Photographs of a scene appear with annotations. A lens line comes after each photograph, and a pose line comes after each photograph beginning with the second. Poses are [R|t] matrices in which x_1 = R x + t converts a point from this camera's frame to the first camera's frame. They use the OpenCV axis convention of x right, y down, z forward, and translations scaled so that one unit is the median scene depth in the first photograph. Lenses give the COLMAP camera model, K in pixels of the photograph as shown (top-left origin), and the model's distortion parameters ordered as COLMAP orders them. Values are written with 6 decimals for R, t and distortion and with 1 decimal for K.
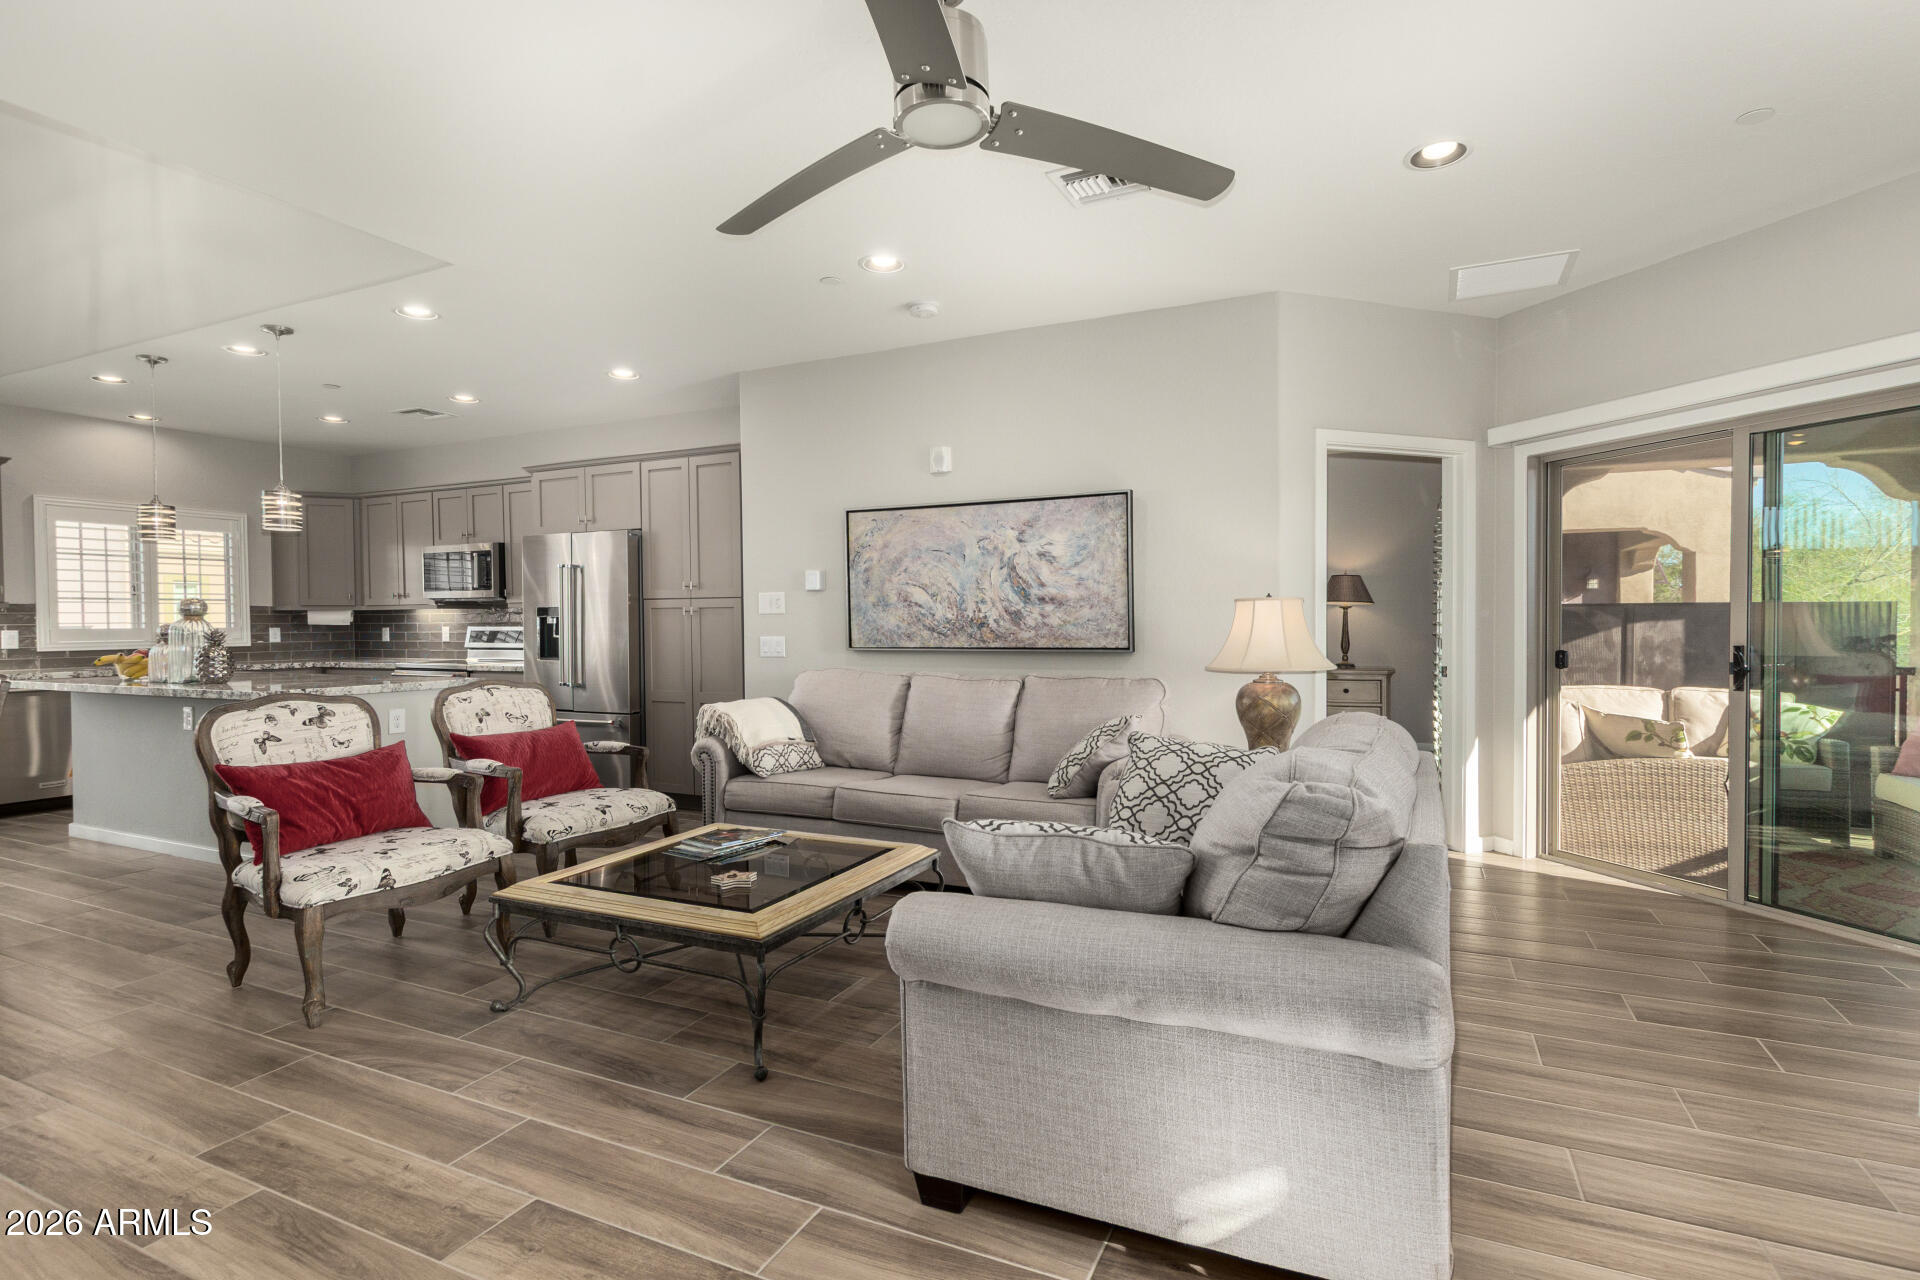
lens RADIAL K [[873.2, 0, 1026.9], [0, 873.2, 635.9], [0, 0, 1]] dist [0.001187, -0.000963]
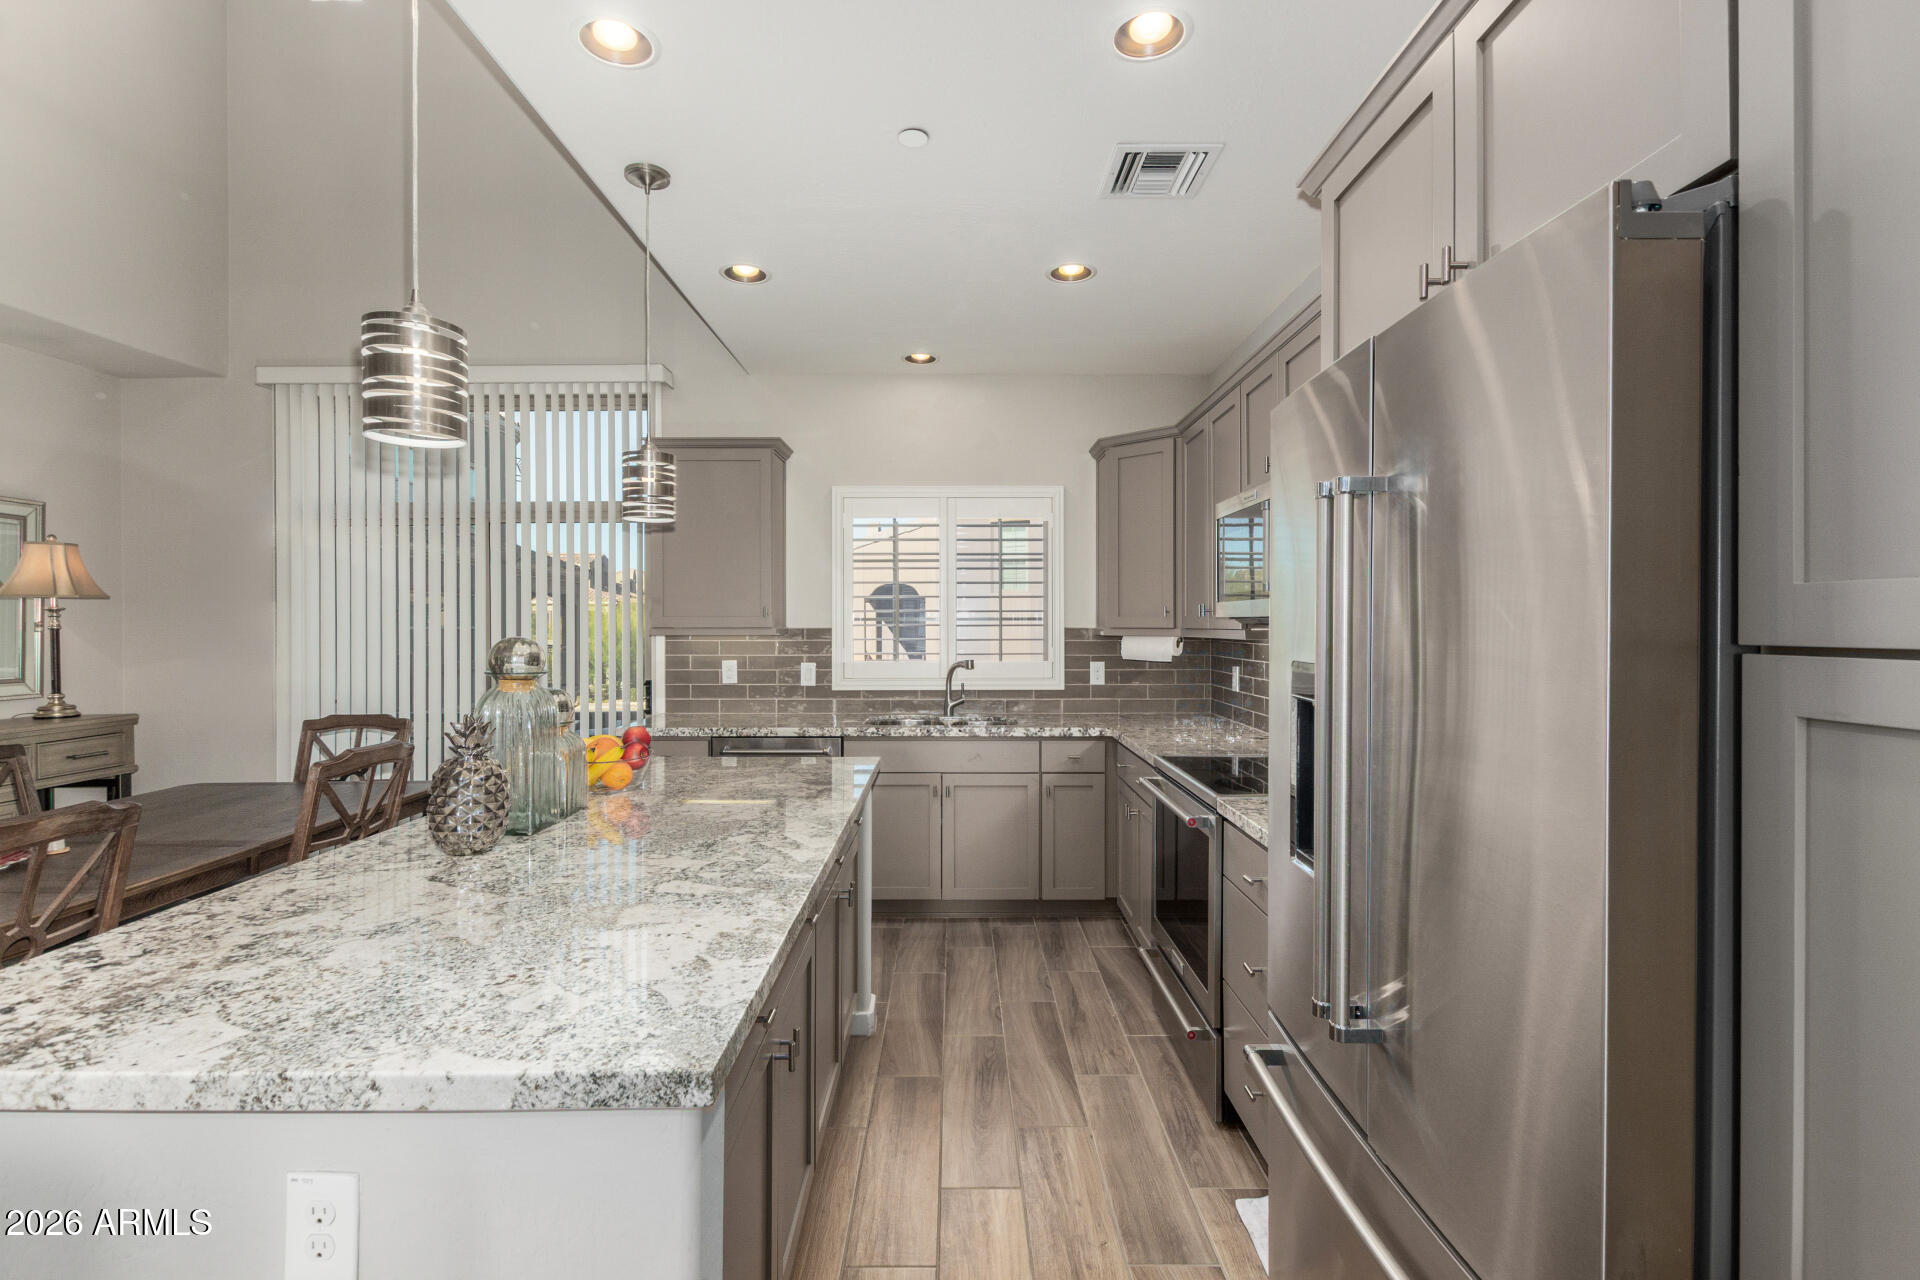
lens RADIAL K [[893.3, 0, 983.7], [0, 893.3, 625.0], [0, 0, 1]] dist [-0.000129, -0.000357]
pose [[0.362274, 0.010212, -0.932016, -0.393916], [-0.019801, 0.999799, 0.003258, -0.049529], [0.931861, 0.017274, 0.362404, 0.939299]]
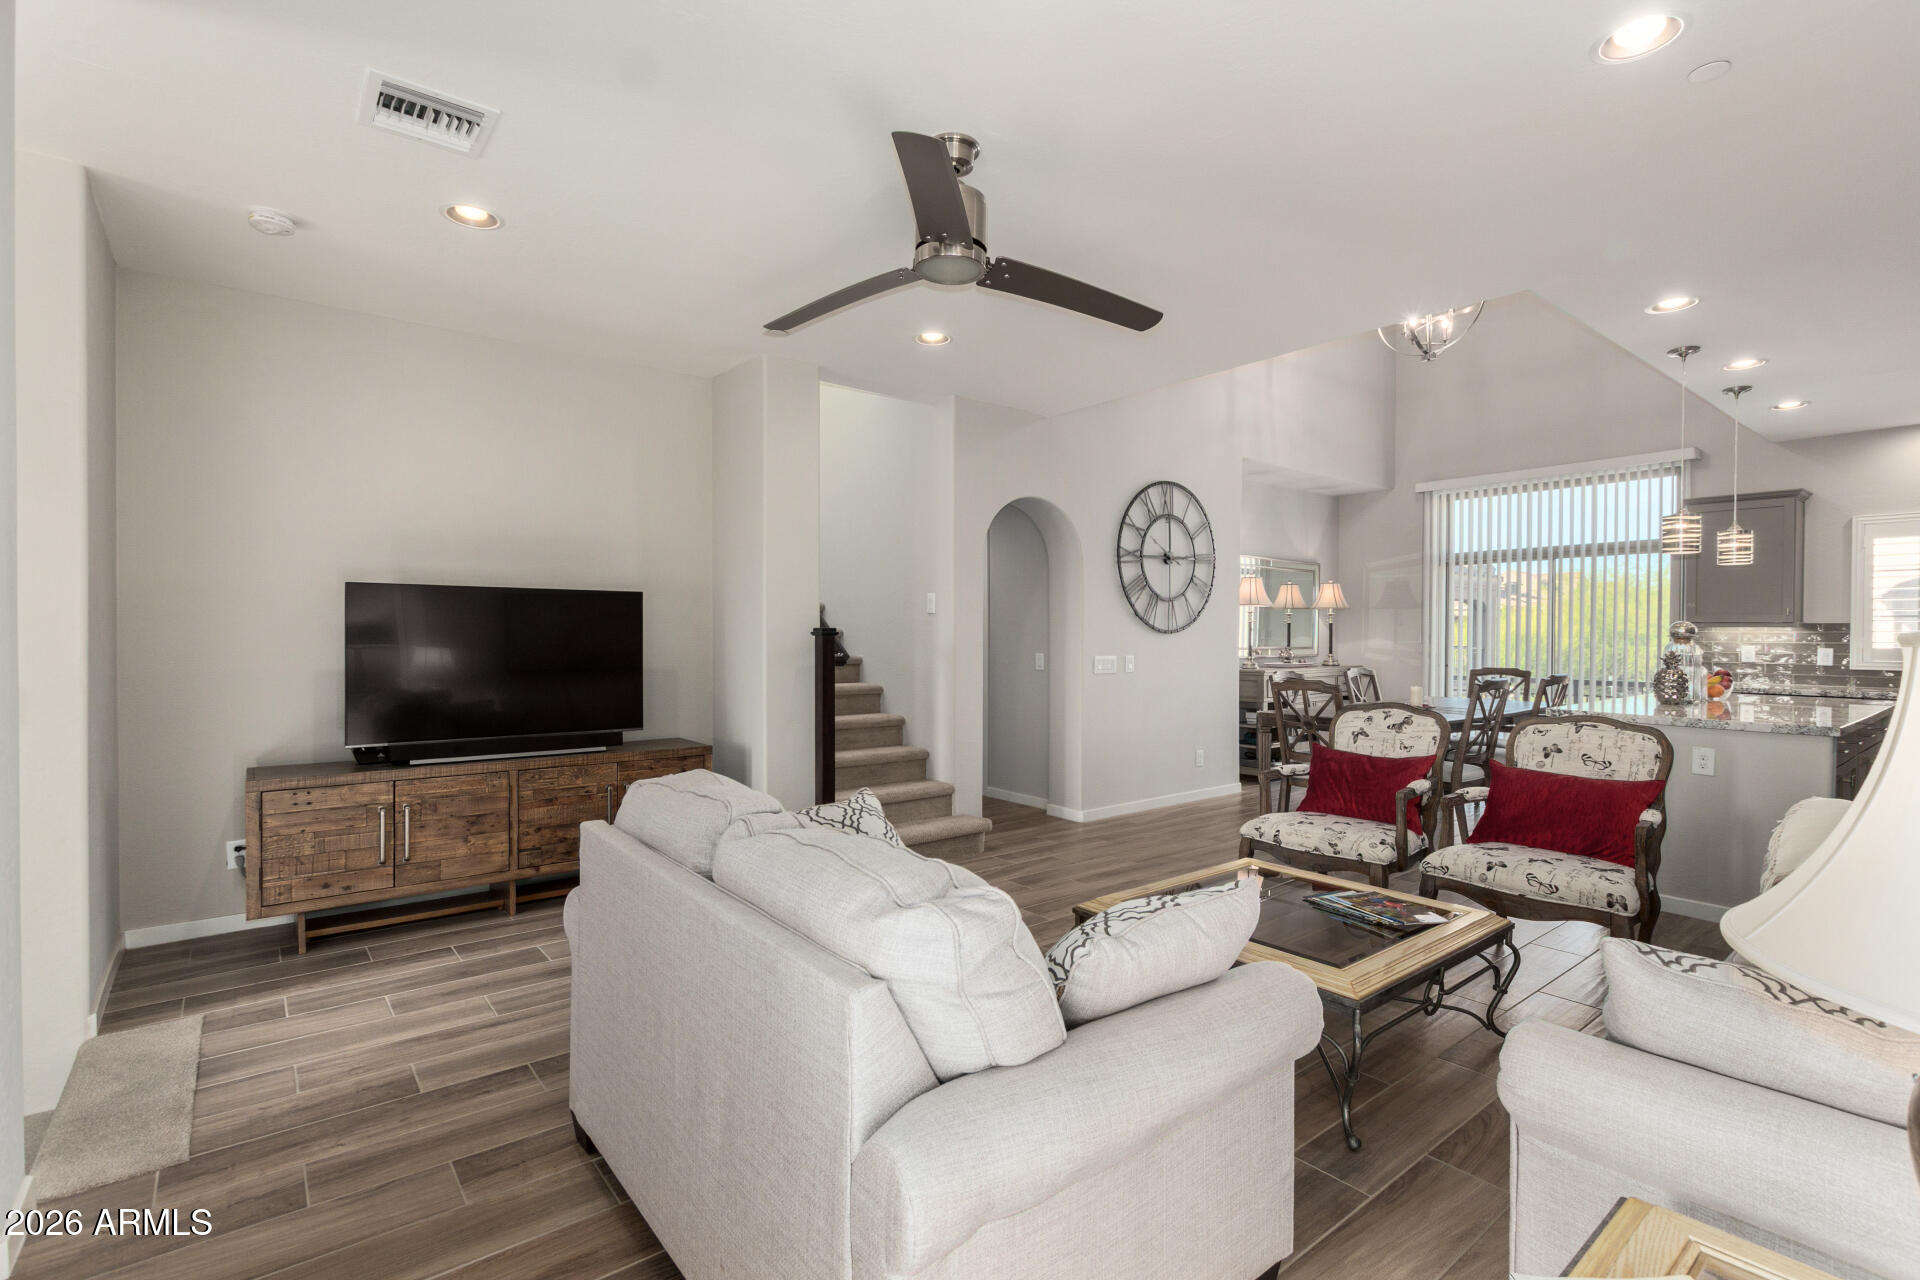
lens RADIAL K [[933.8, 0, 903.0], [0, 933.8, 630.3], [0, 0, 1]] dist [0.000053, 0.000220]
pose [[-0.520674, 0.009594, -0.853702, 0.451839], [-0.013751, 0.999713, 0.019622, -0.037159], [0.853645, 0.021956, -0.520392, 0.689290]]
